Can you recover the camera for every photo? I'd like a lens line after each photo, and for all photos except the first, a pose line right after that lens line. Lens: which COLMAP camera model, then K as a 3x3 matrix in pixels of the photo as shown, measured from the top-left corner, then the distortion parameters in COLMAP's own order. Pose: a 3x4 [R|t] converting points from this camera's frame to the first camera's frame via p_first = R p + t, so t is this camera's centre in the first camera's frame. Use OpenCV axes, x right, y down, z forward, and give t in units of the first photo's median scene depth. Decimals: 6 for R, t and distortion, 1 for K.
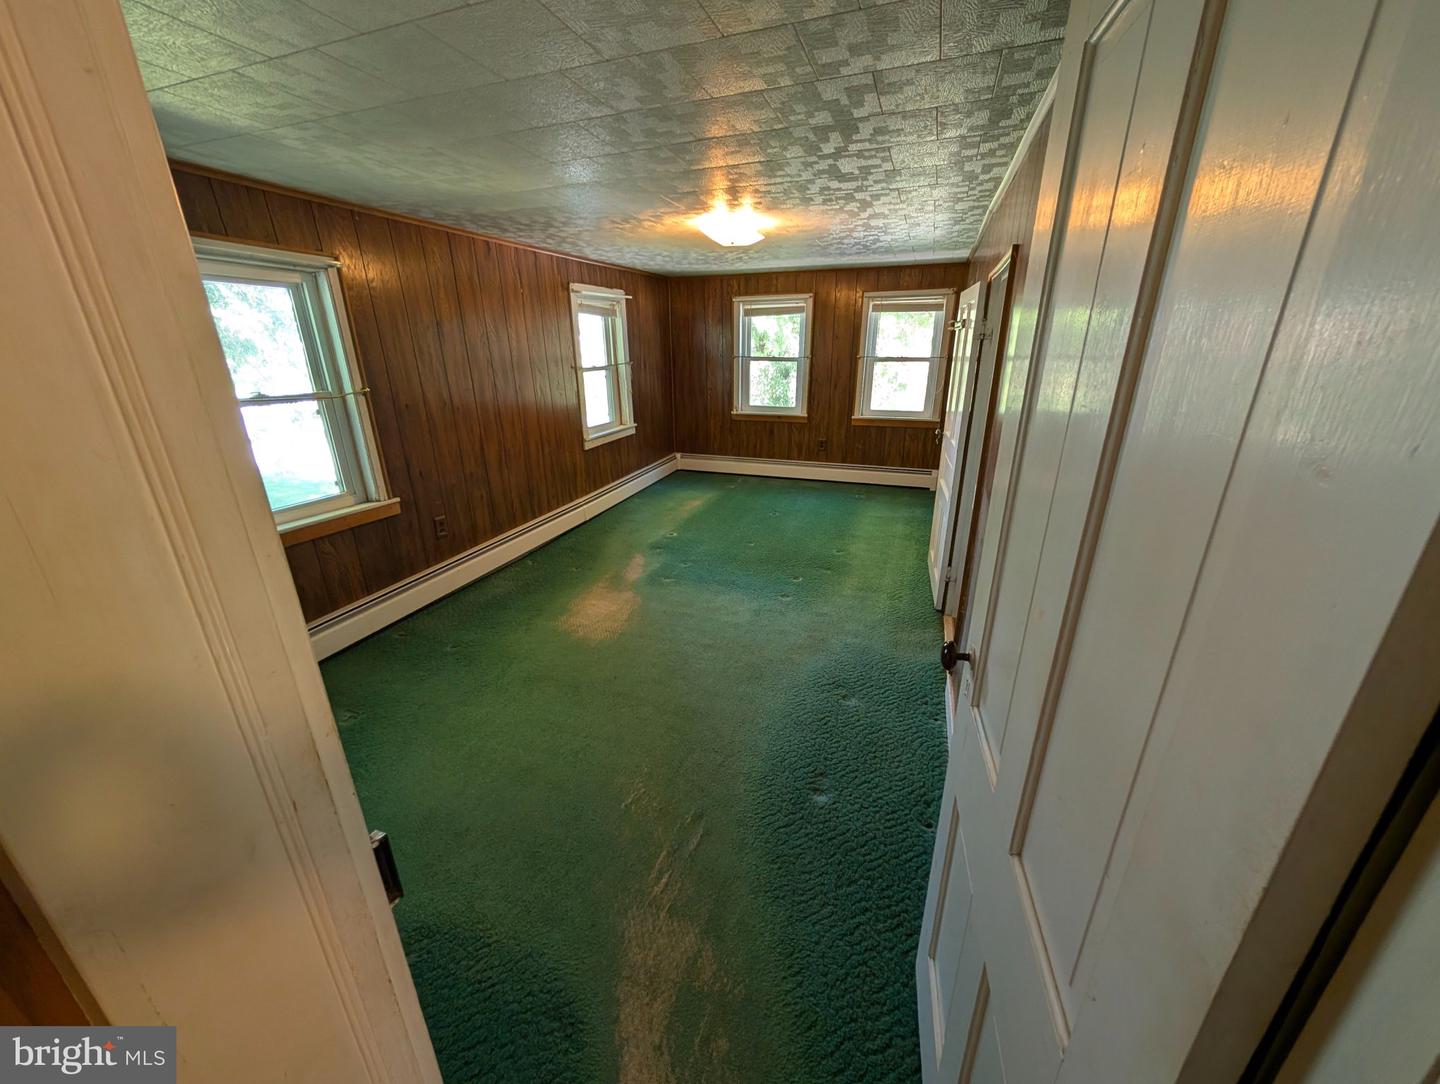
lens RADIAL K [[543.0, 0, 720.0], [0, 543.0, 542.0], [0, 0, 1]] dist [-0.000802, 0.000014]
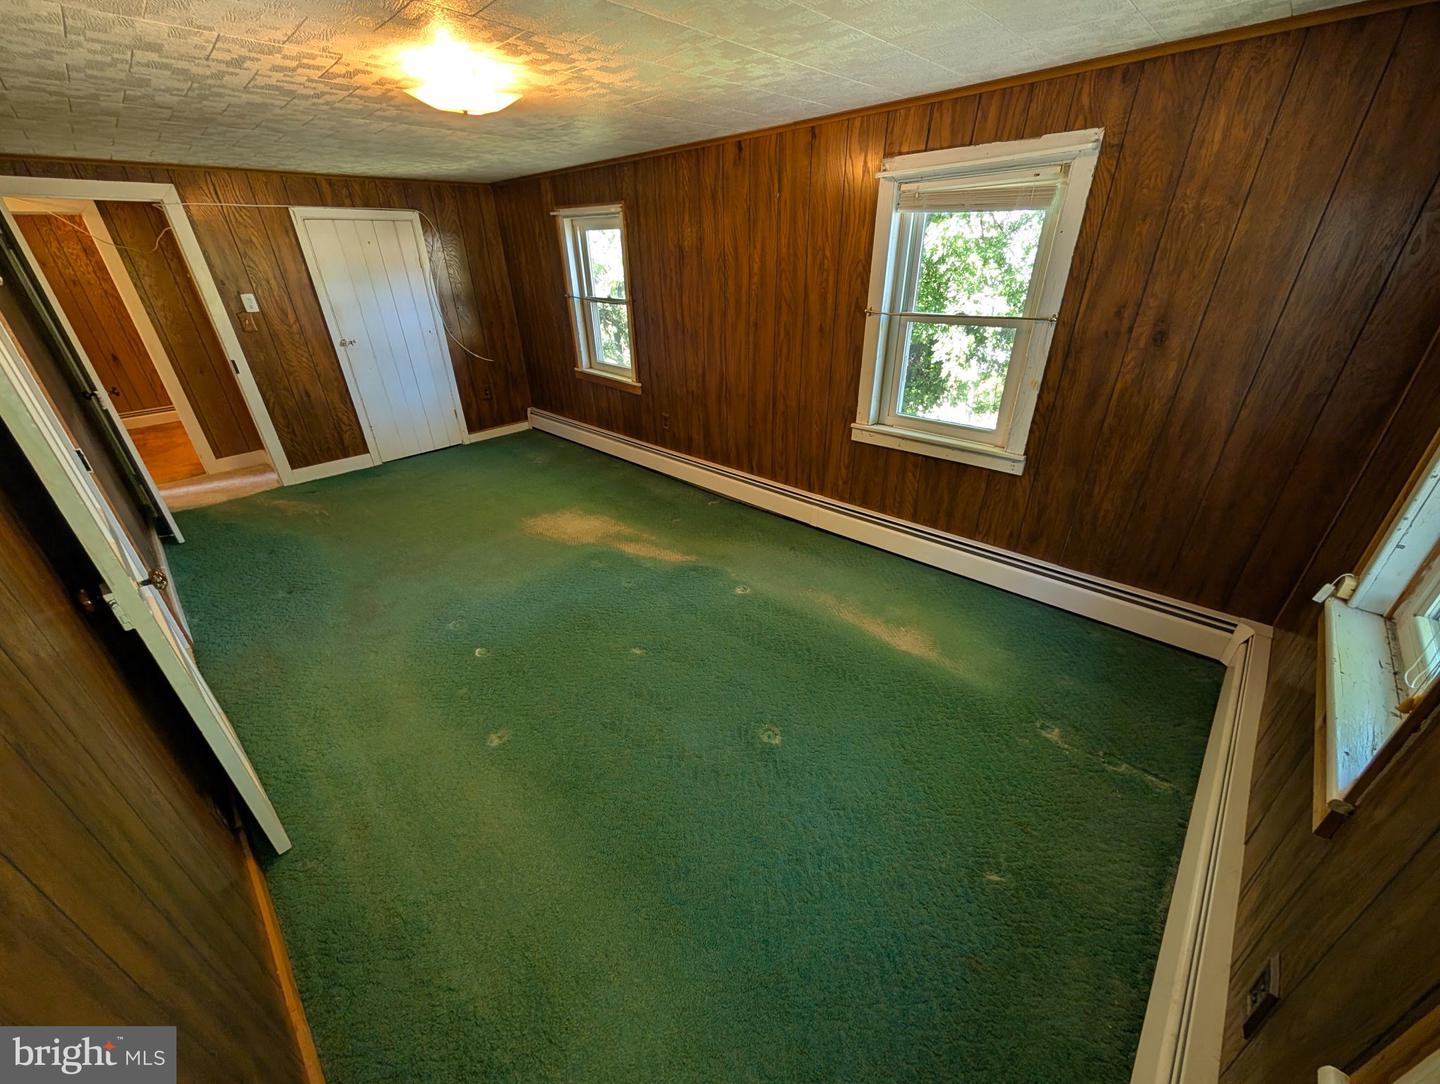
lens RADIAL K [[543.0, 0, 720.0], [0, 543.0, 542.0], [0, 0, 1]] dist [-0.000802, 0.000014]
pose [[-0.403533, 0.438082, -0.803272, 0.506170], [-0.298371, 0.766928, 0.568151, -0.508182], [0.864948, 0.468941, -0.178770, 1.319679]]
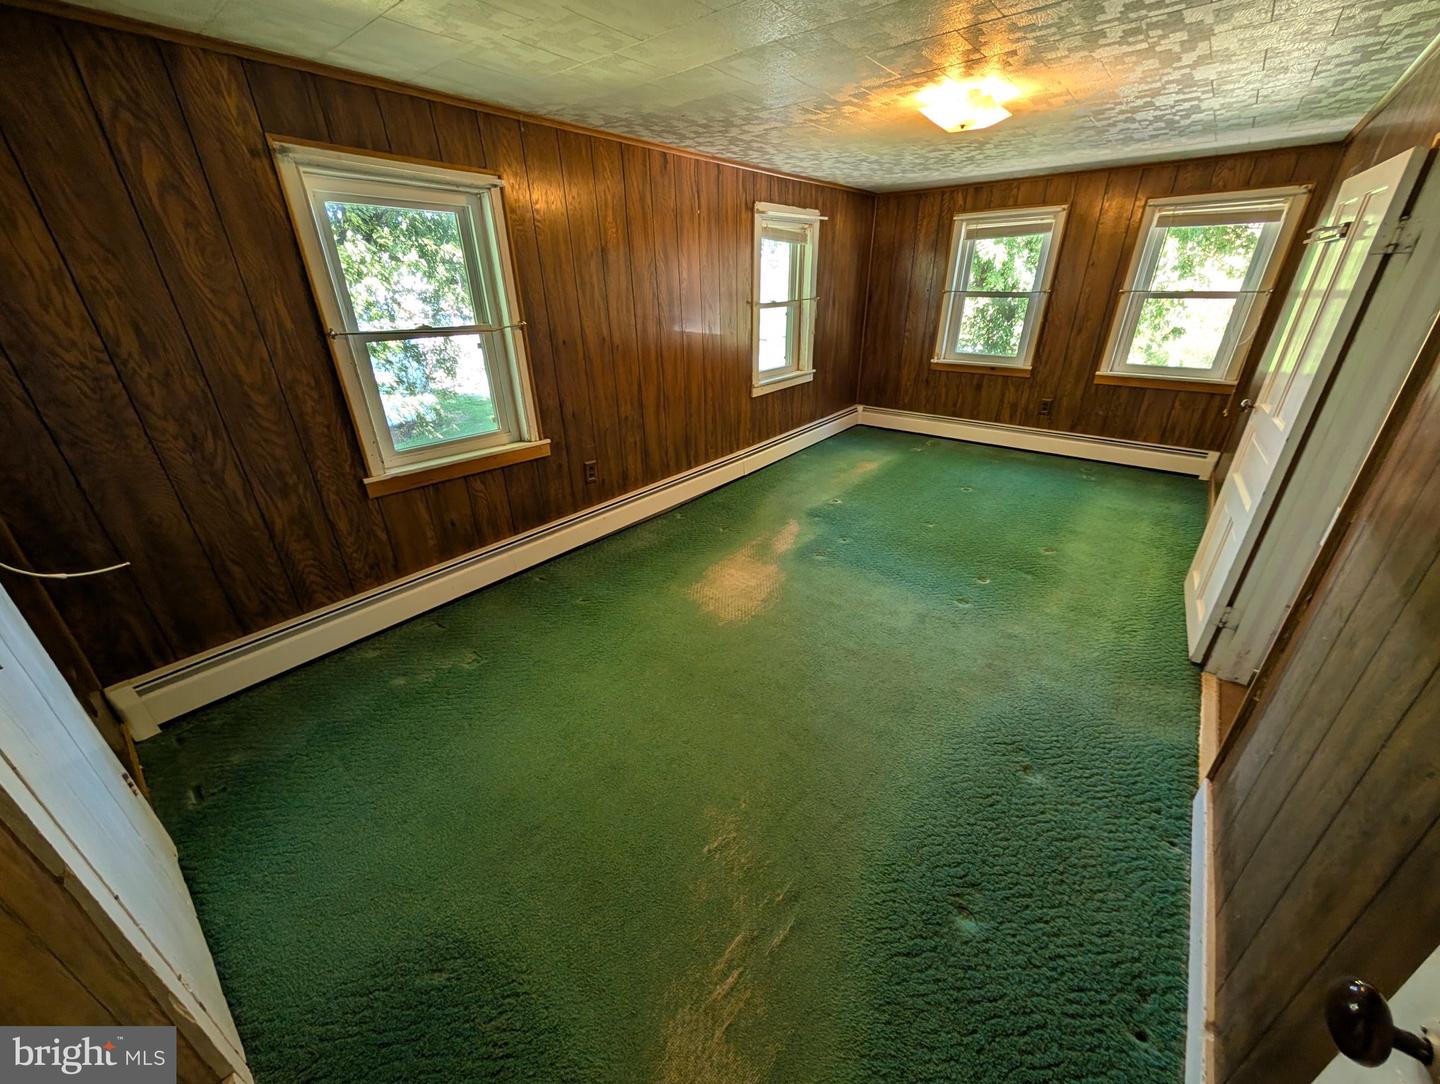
lens RADIAL K [[543.0, 0, 720.0], [0, 543.0, 542.0], [0, 0, 1]] dist [-0.000802, 0.000014]
pose [[0.942252, 0.140113, -0.304187, 0.013346], [-0.109679, 0.987290, 0.115017, -0.036673], [0.316436, -0.075012, 0.945643, 0.133978]]
